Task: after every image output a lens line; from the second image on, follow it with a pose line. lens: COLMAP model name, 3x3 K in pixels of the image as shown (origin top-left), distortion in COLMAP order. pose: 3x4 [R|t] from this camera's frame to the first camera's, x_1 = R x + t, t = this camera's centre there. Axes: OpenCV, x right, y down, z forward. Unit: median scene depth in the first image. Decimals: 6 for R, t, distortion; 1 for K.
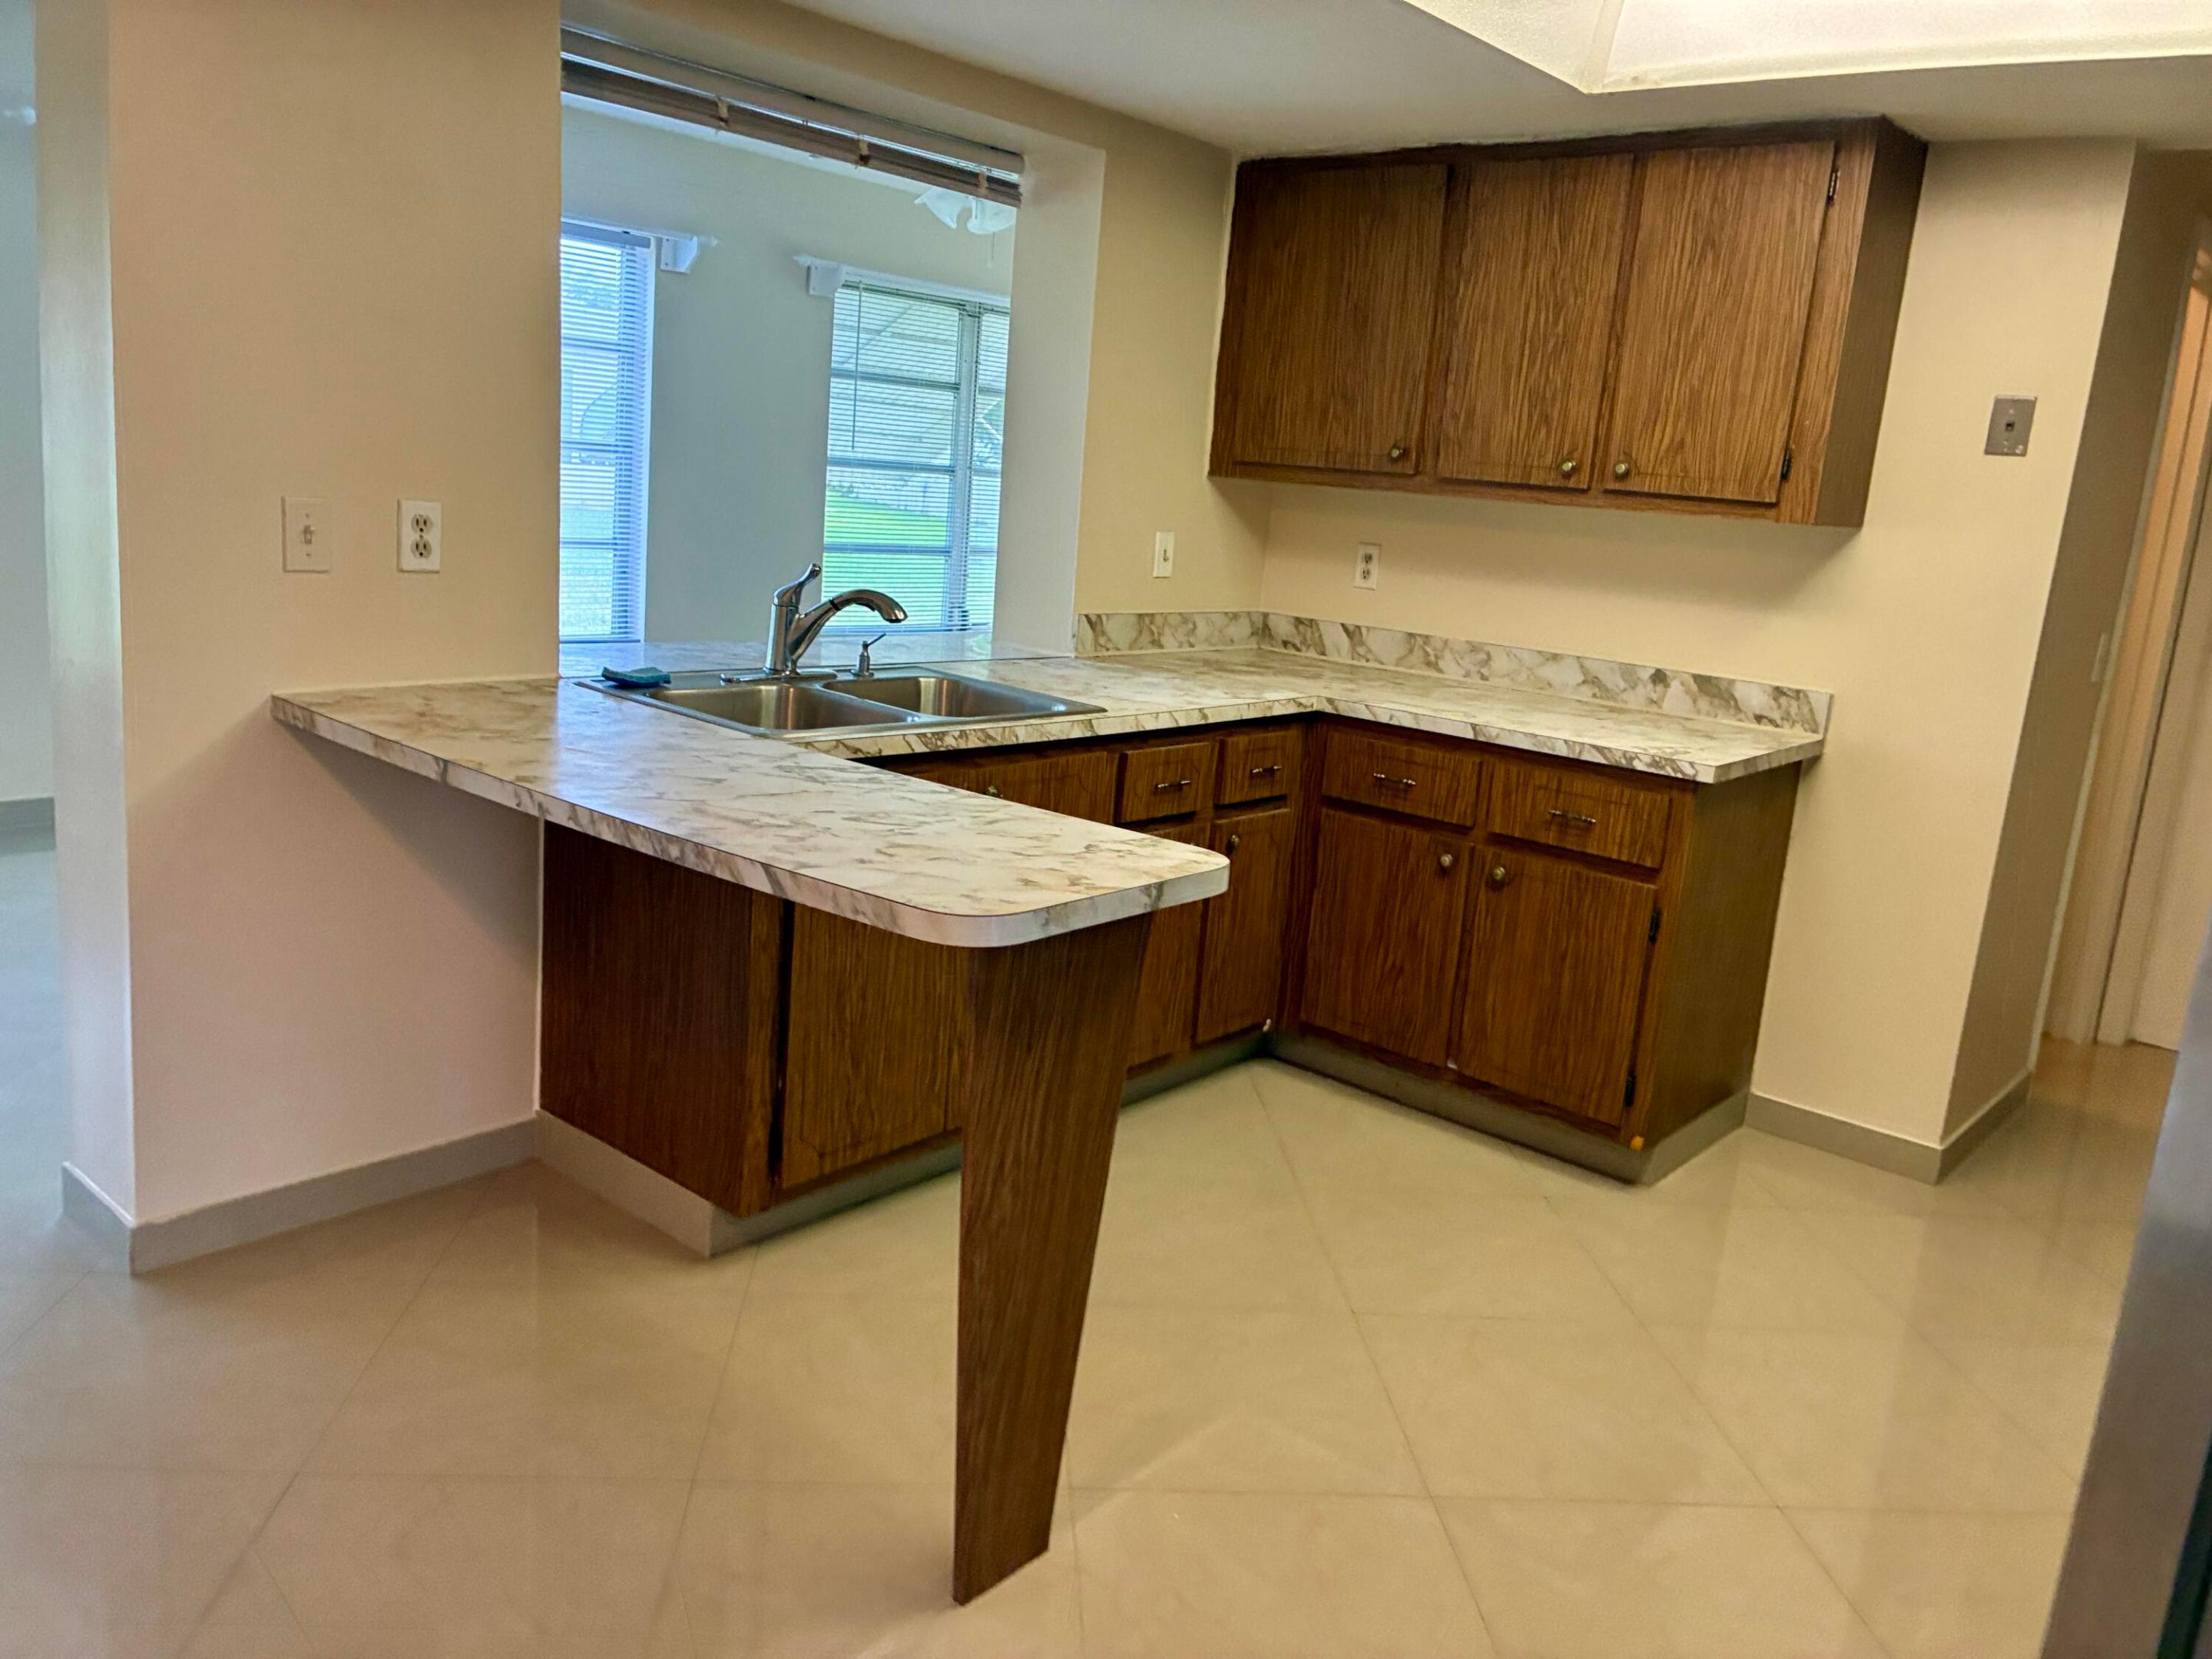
lens RADIAL K [[1691.0, 0, 1121.6], [0, 1691.0, 820.1], [0, 0, 1]] dist [0.039716, -0.058827]
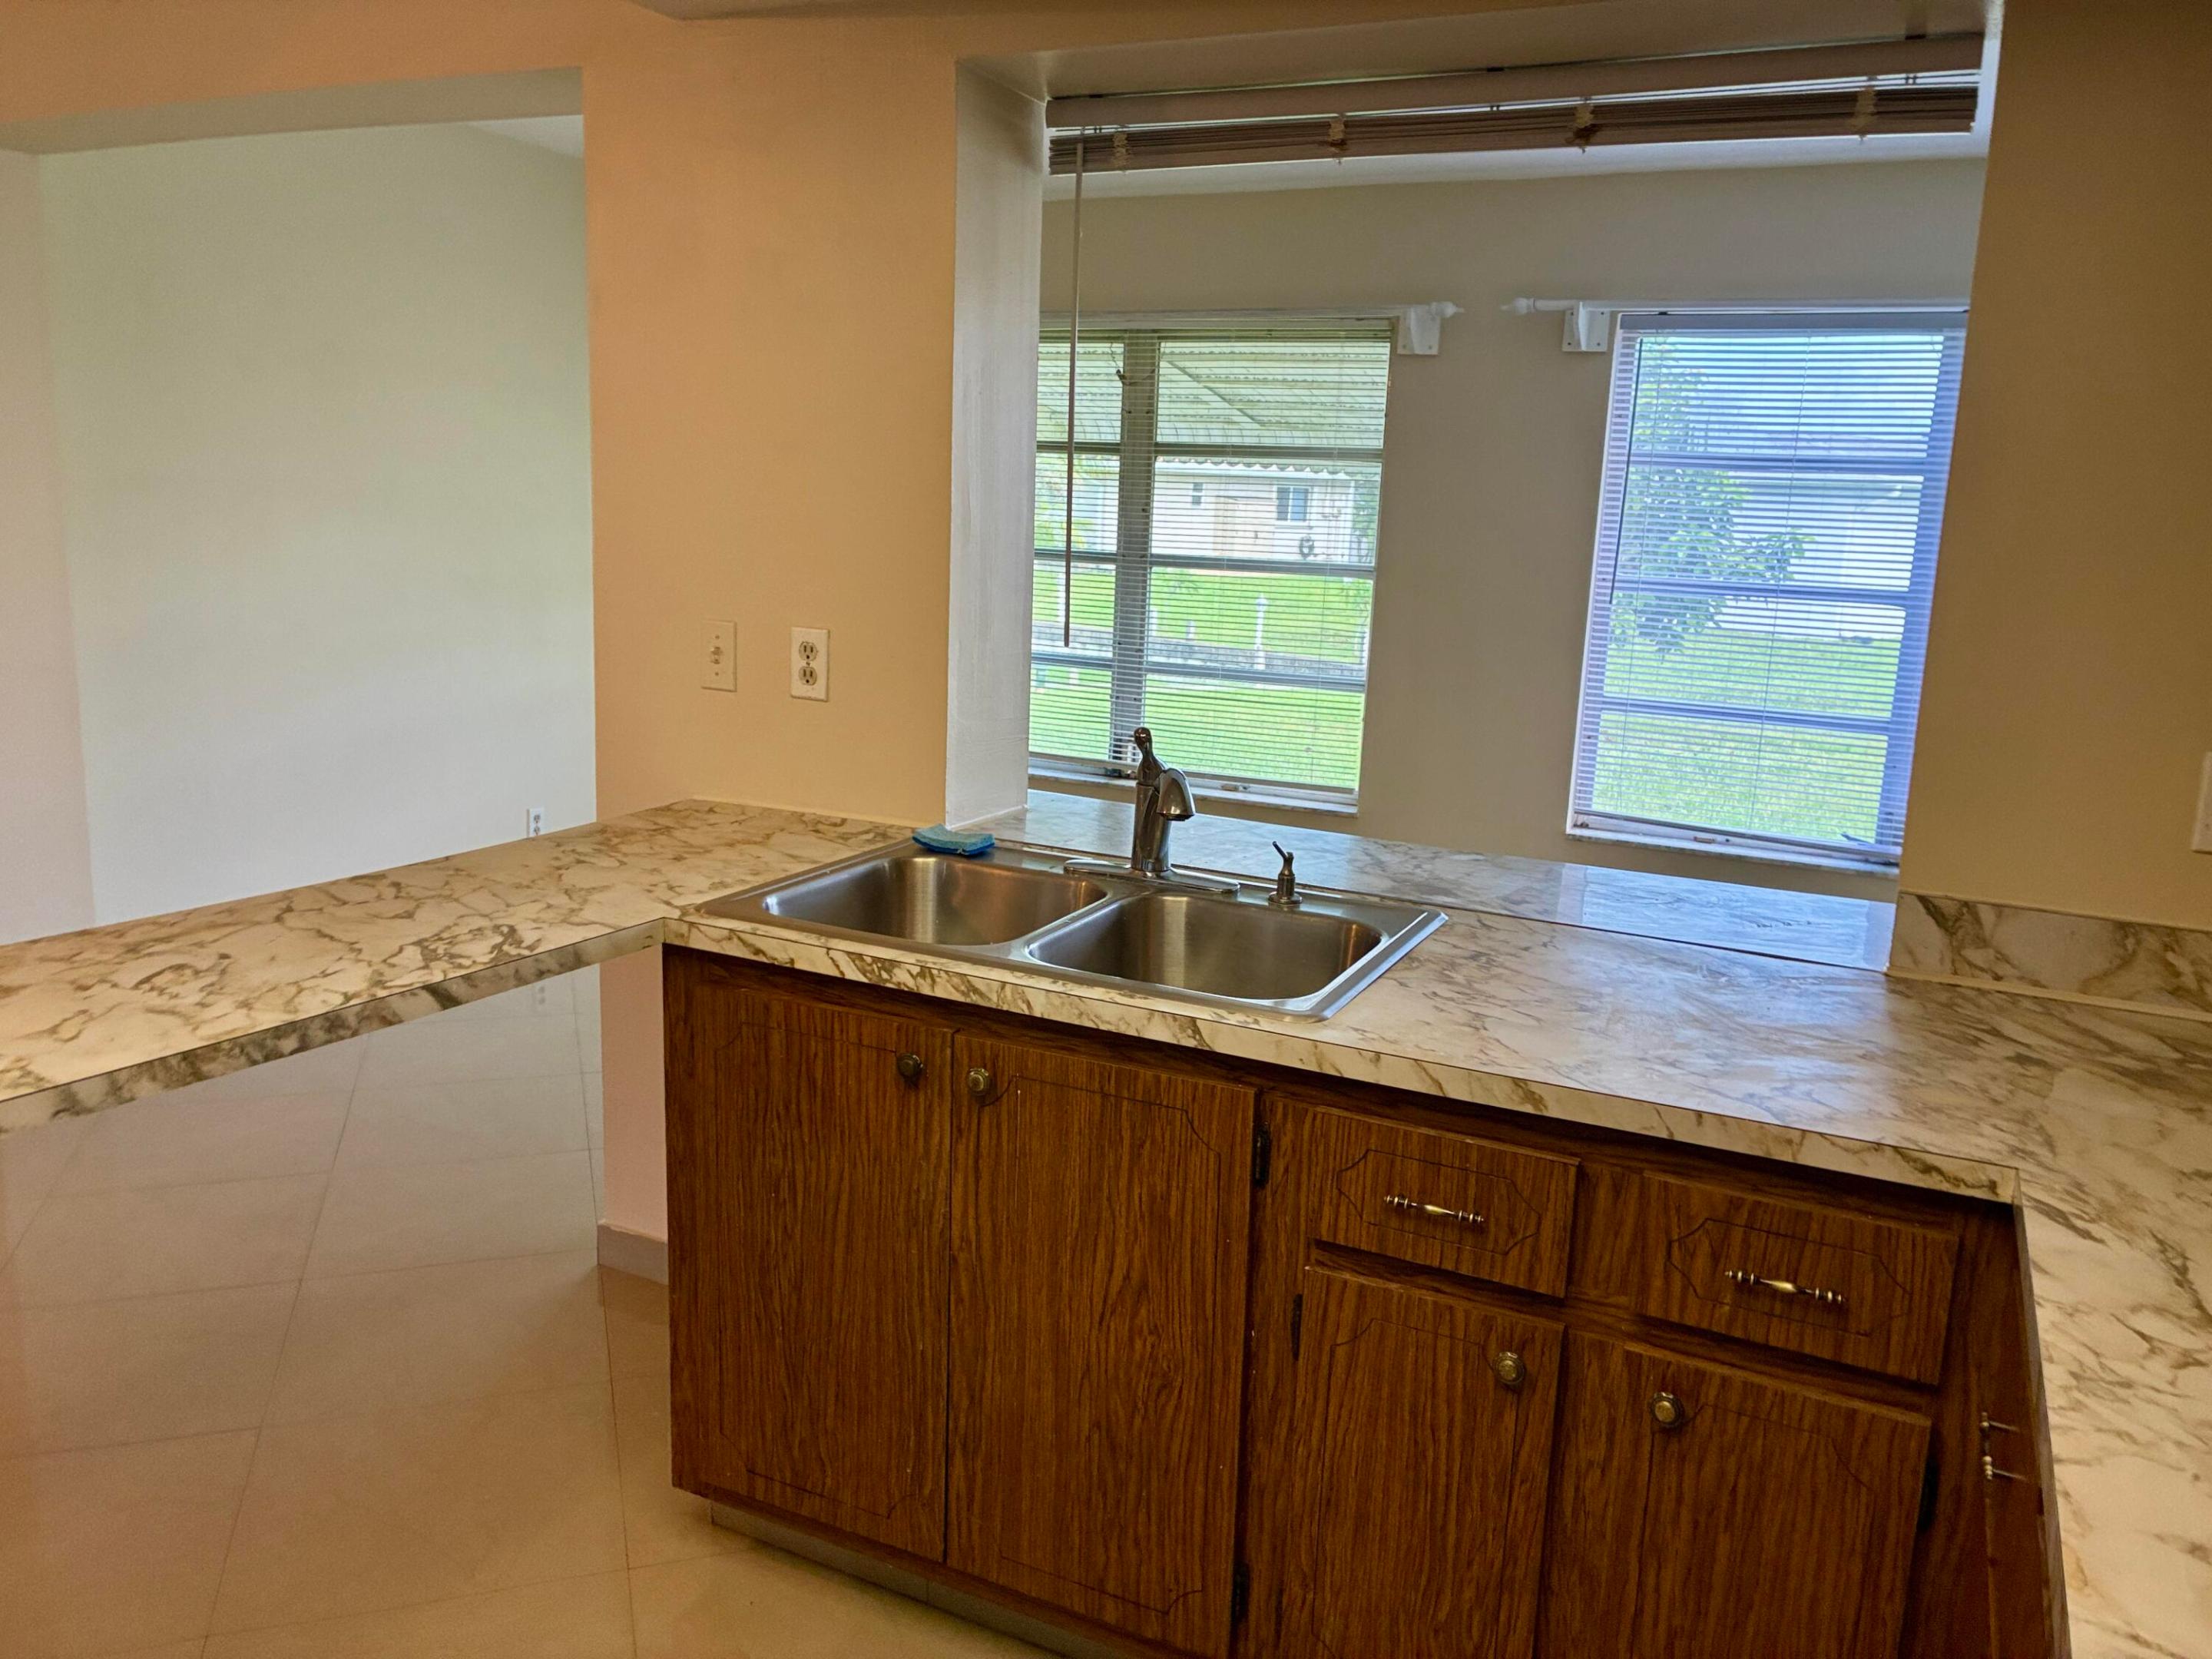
lens RADIAL K [[1691.0, 0, 1113.9], [0, 1691.0, 817.4], [0, 0, 1]] dist [0.039716, -0.058827]
pose [[0.231308, 0.103636, -0.967345, 0.562196], [-0.224251, 0.973215, 0.050643, -0.161027], [0.946683, 0.205214, 0.248353, 0.895632]]
